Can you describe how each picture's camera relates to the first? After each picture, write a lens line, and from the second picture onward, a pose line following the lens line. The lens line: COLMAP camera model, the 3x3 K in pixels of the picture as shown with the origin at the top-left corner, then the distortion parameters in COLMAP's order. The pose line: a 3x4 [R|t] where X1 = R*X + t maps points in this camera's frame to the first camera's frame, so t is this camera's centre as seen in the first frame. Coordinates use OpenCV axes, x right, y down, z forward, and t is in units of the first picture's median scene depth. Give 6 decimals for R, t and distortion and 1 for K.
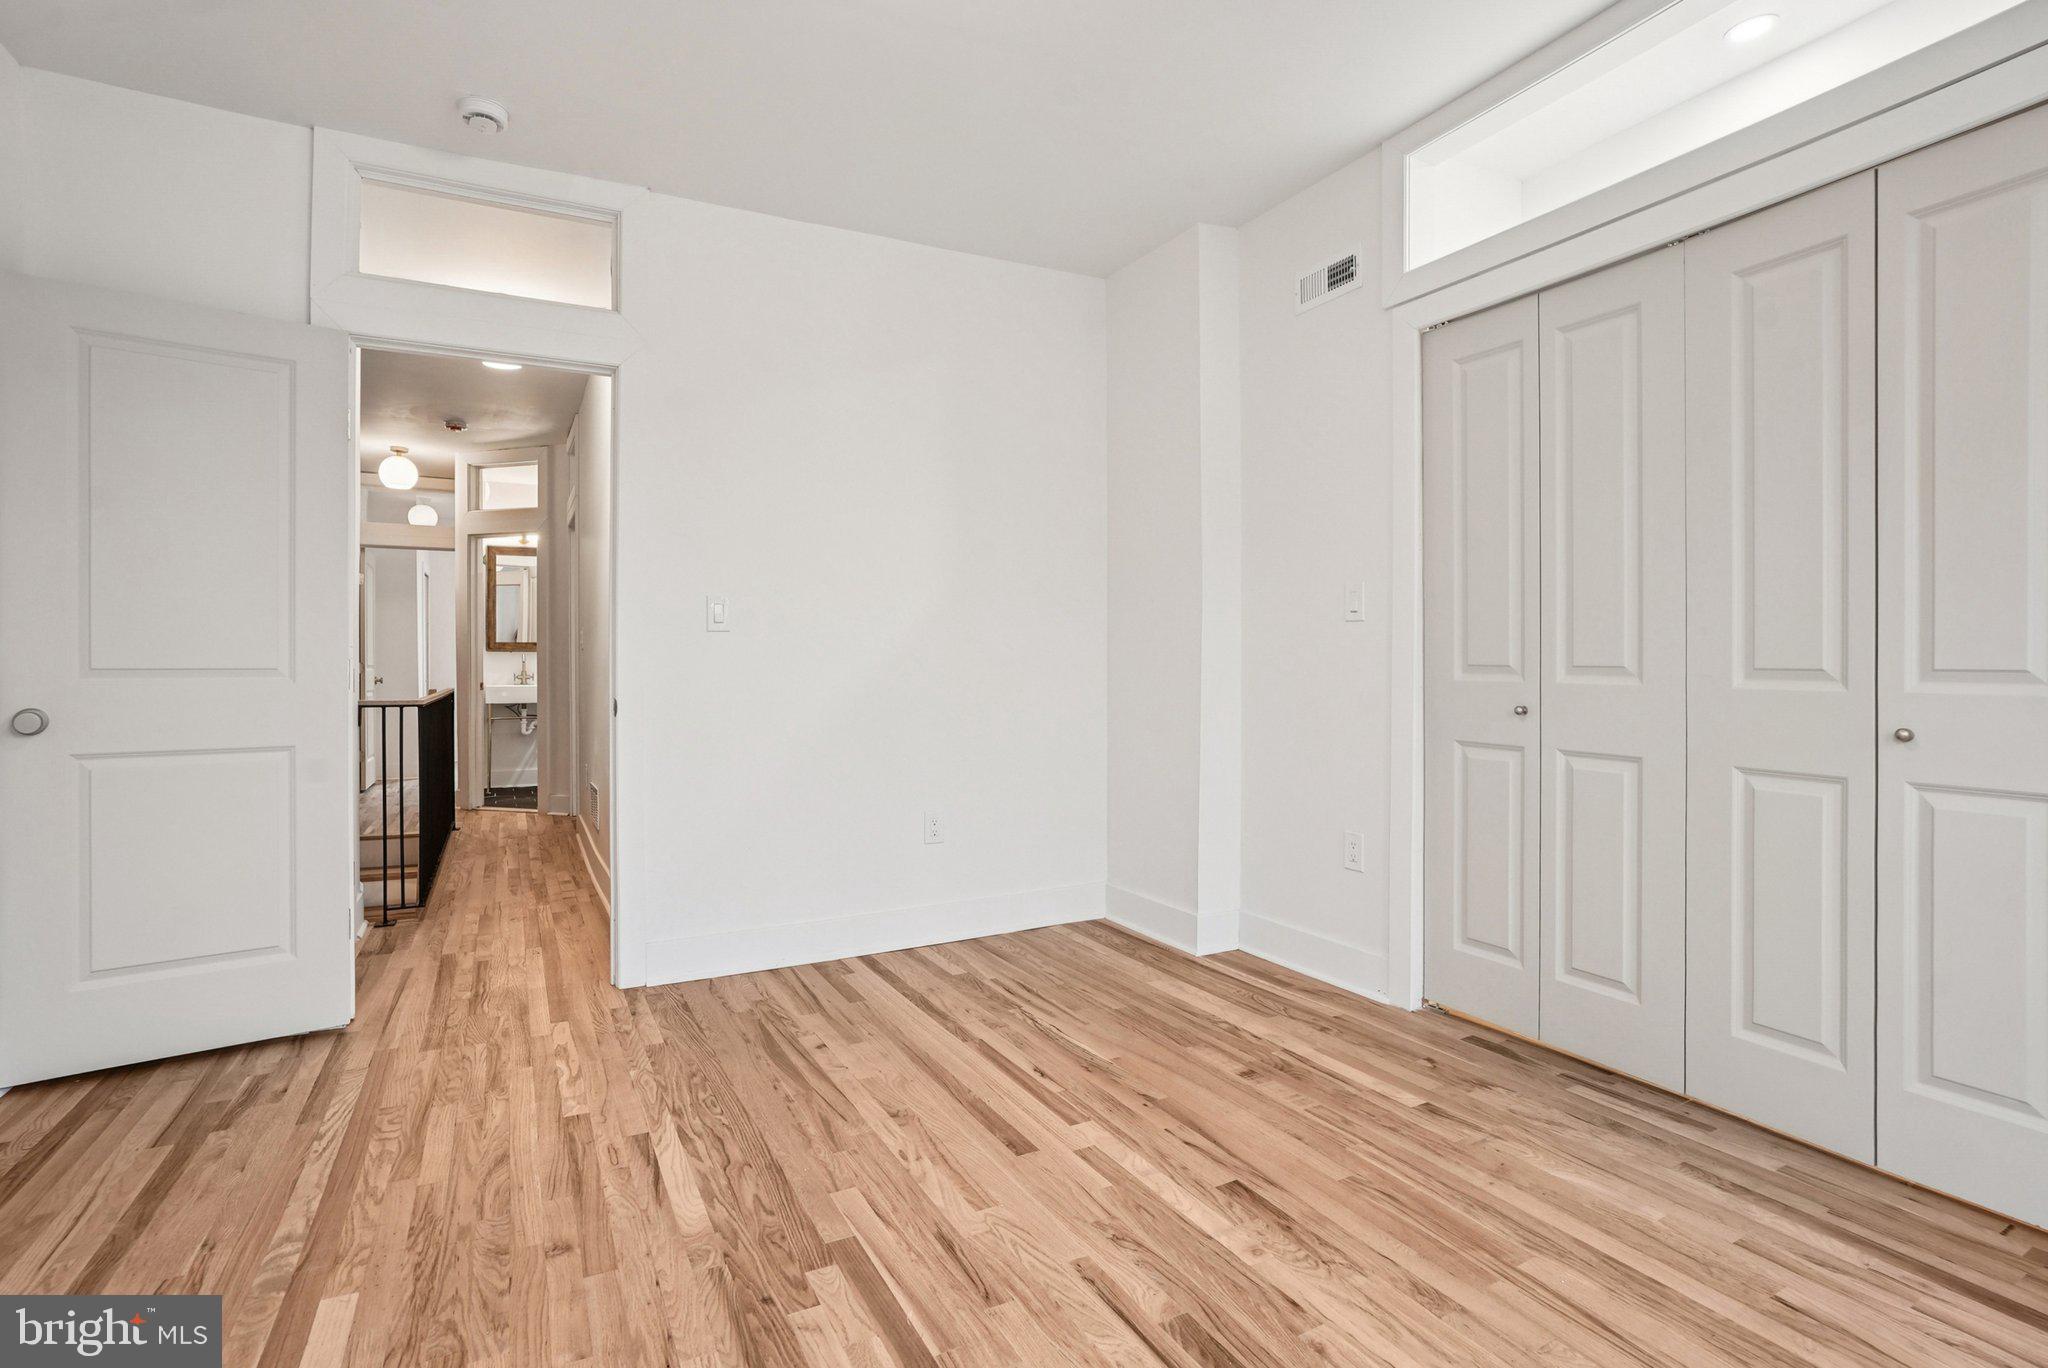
lens RADIAL K [[981.7, 0, 1012.5], [0, 981.7, 687.5], [0, 0, 1]] dist [-0.066362, 0.026898]
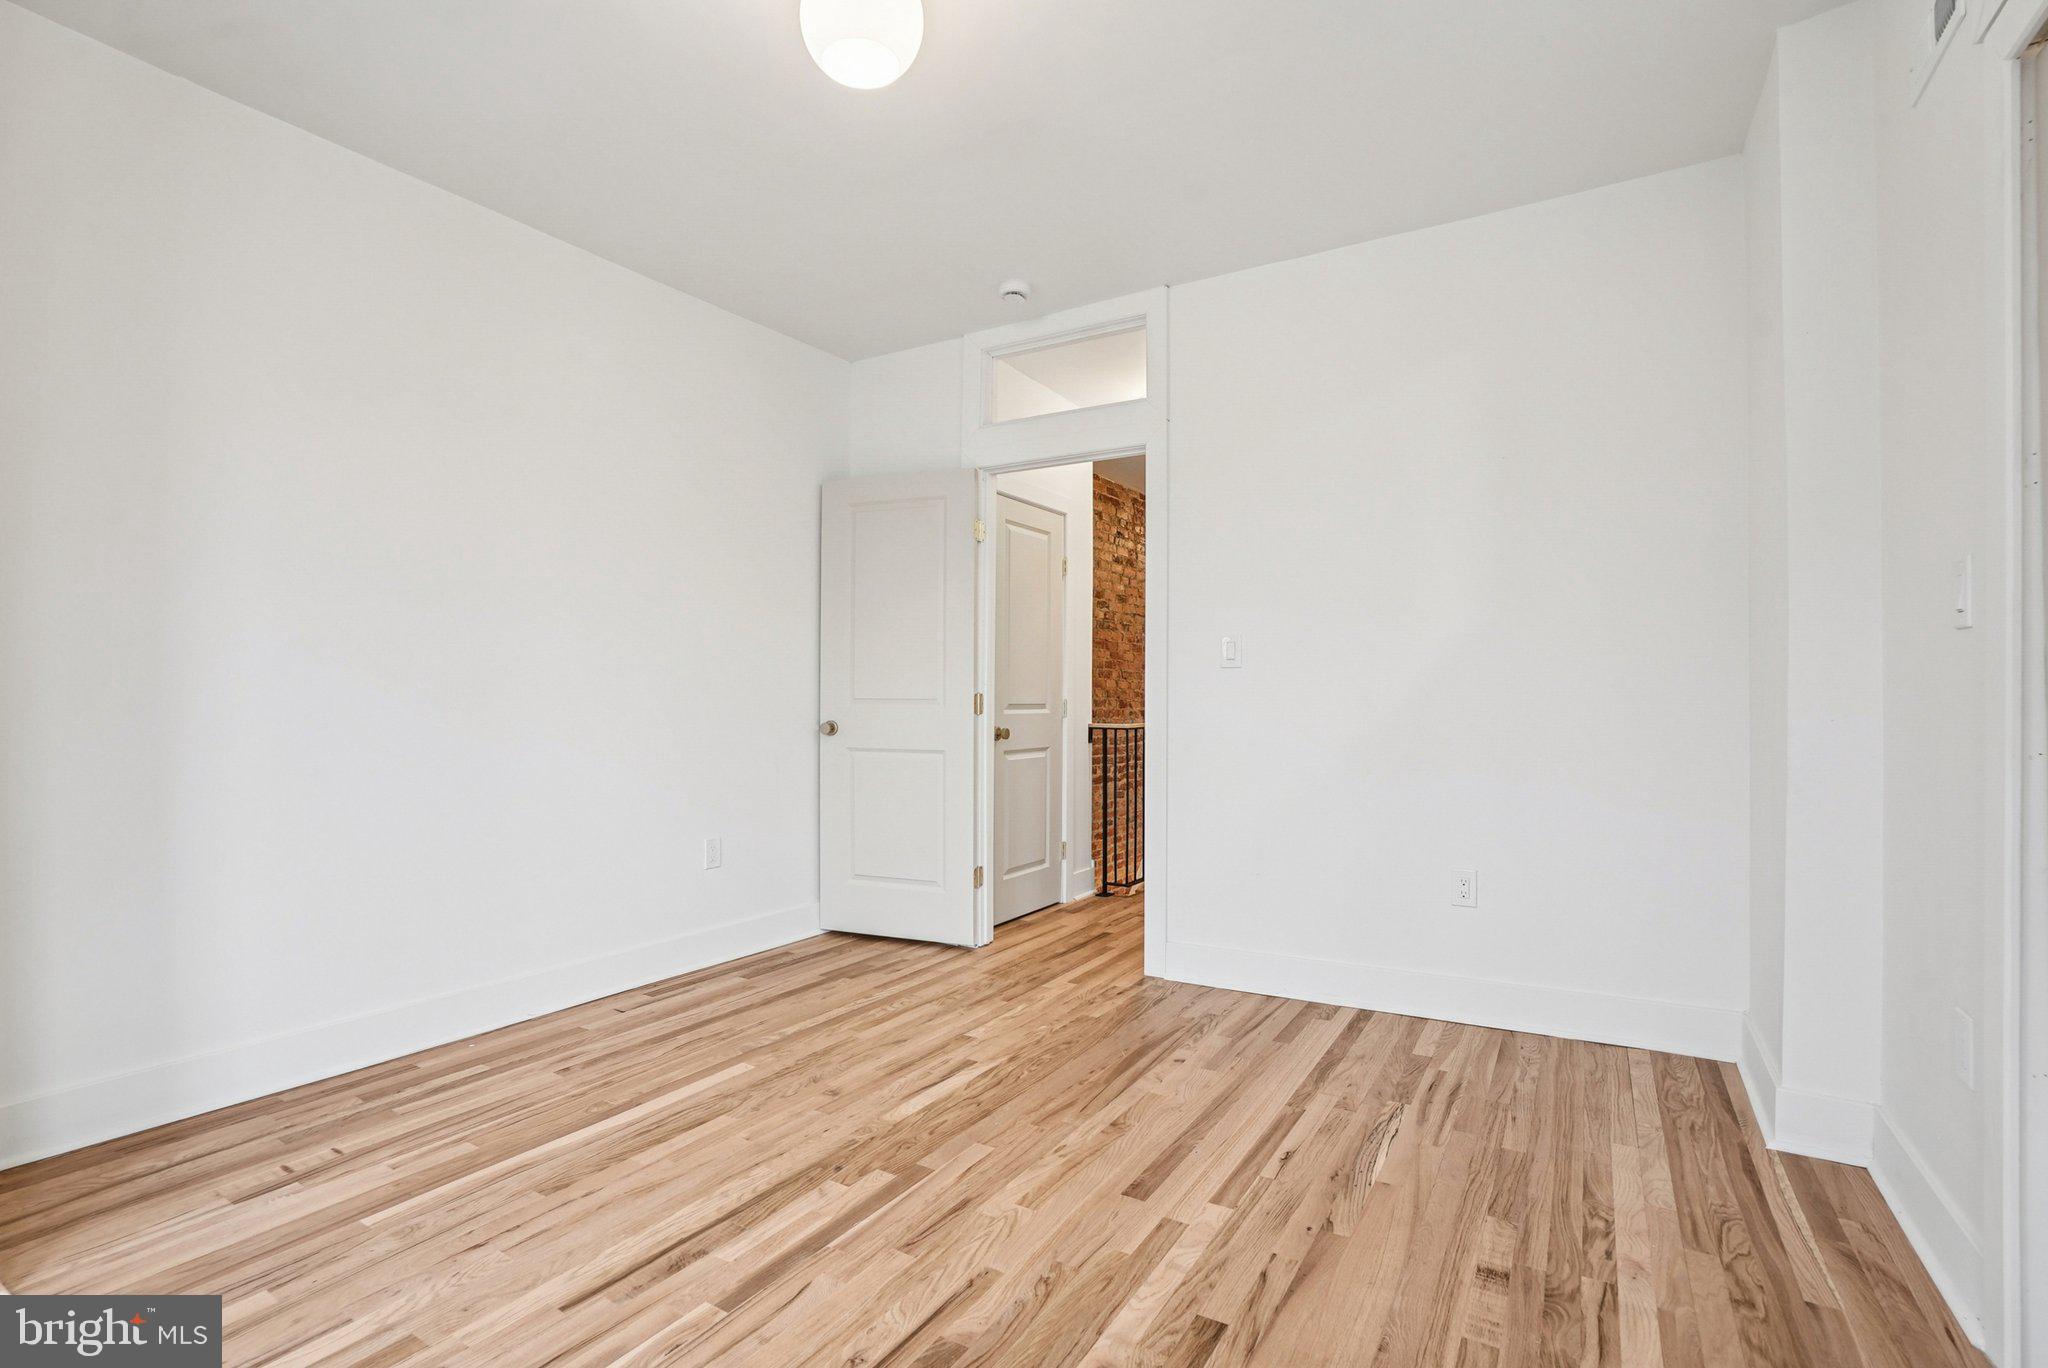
lens RADIAL K [[966.9, 0, 985.0], [0, 966.9, 693.6], [0, 0, 1]] dist [-0.061072, 0.020222]
pose [[0.490989, -0.000196, -0.871166, 0.664704], [-0.019452, 0.999748, -0.011188, -0.015954], [0.870949, 0.022440, 0.490861, 0.323306]]
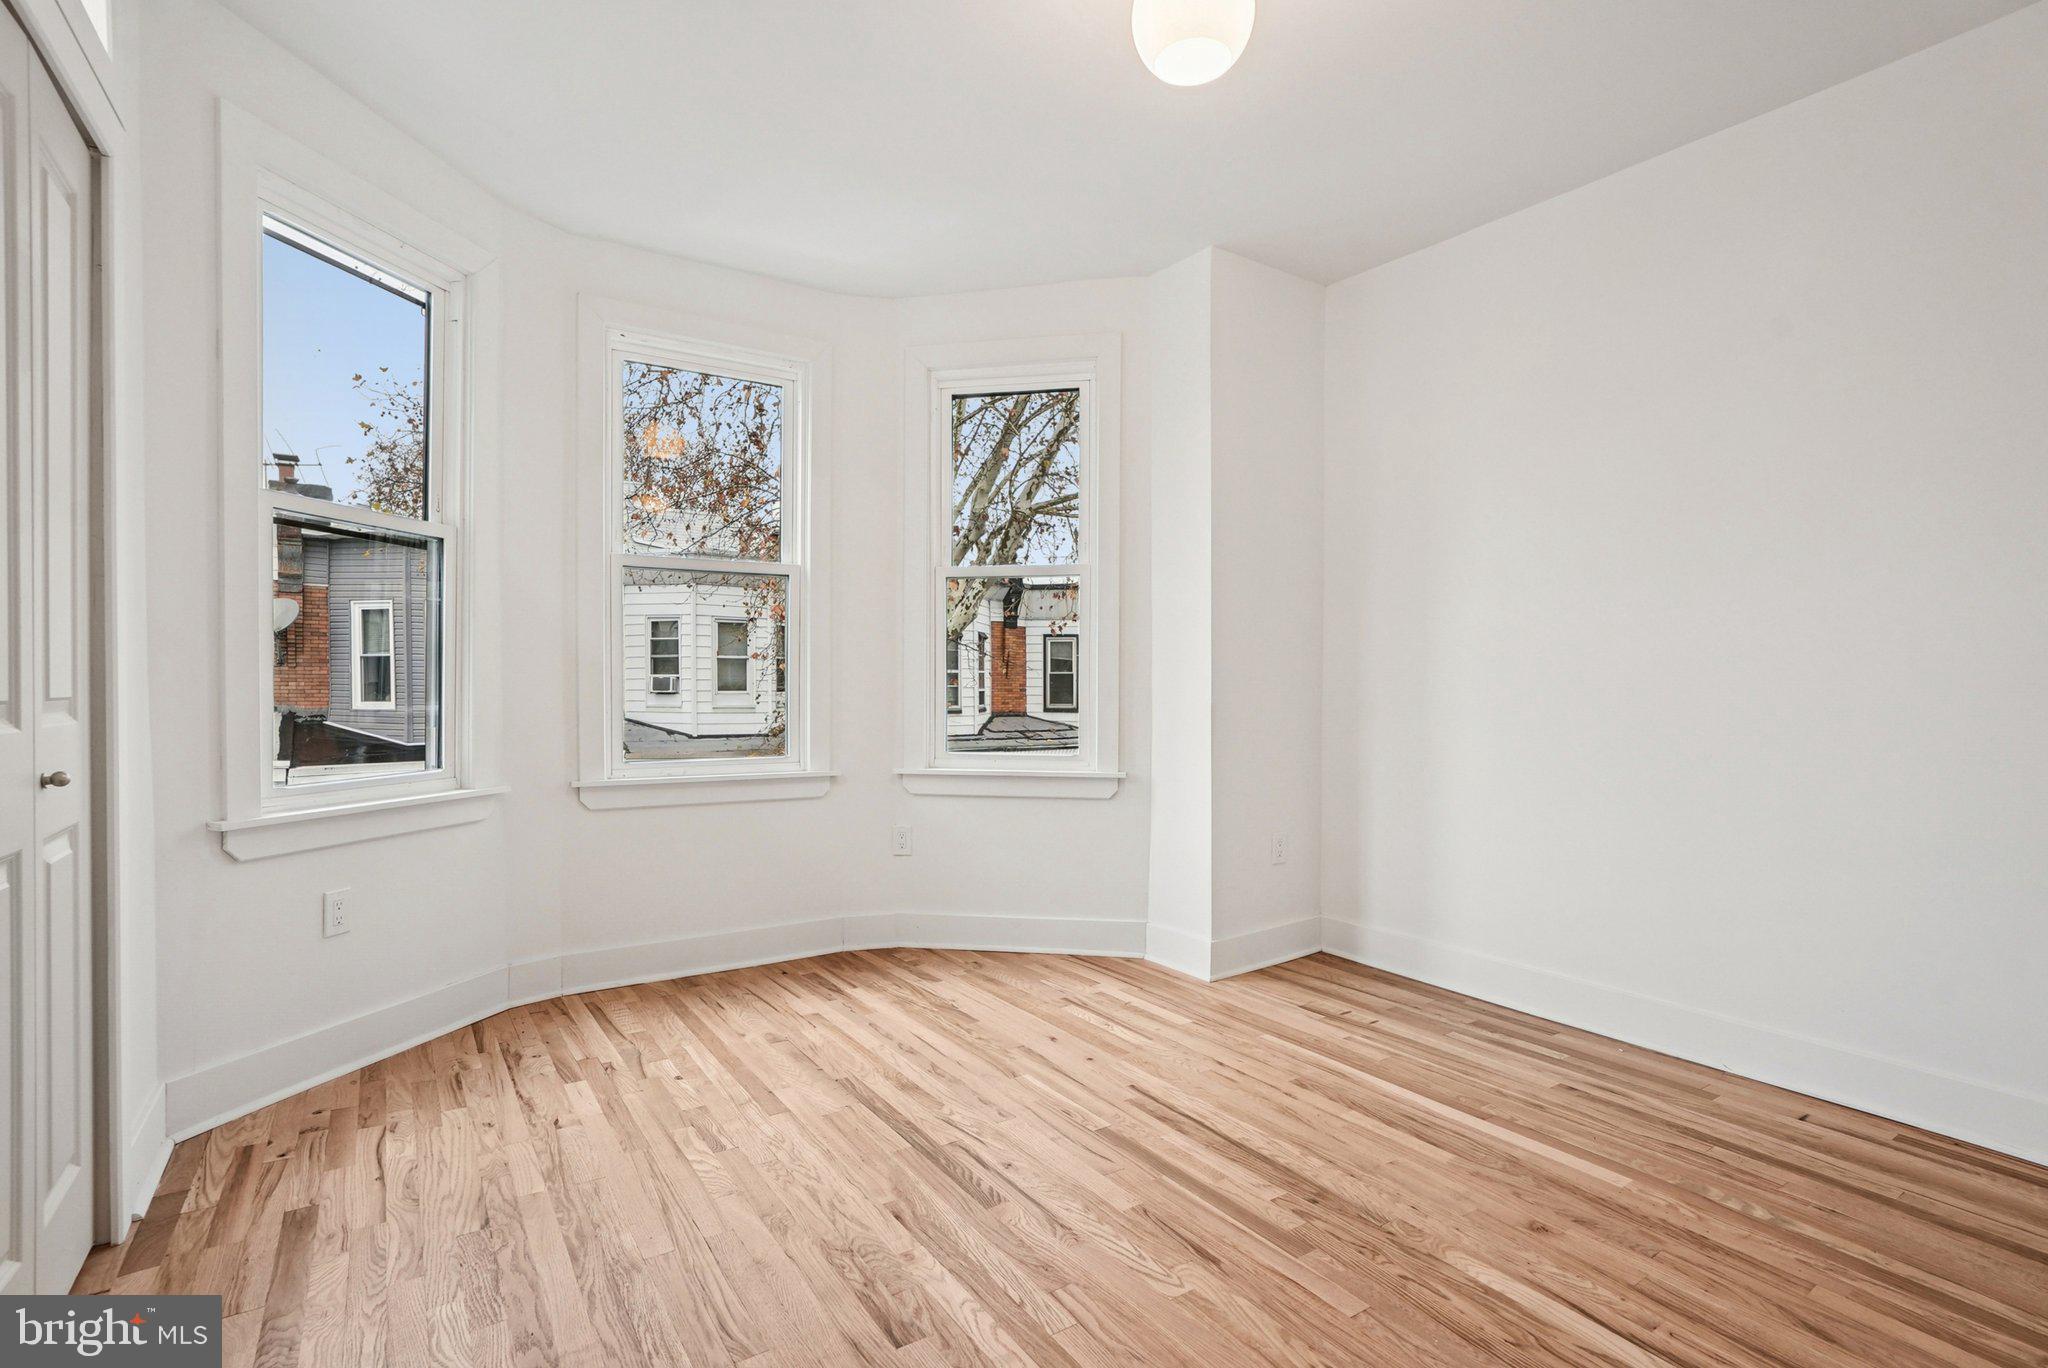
lens RADIAL K [[943.1, 0, 1024.0], [0, 943.1, 684.0], [0, 0, 1]] dist [-0.036813, 0.018308]
pose [[-0.993300, -0.007343, -0.115331, 0.175220], [-0.010242, 0.999646, 0.024563, -0.044864], [0.115109, 0.025580, -0.993023, 1.396419]]
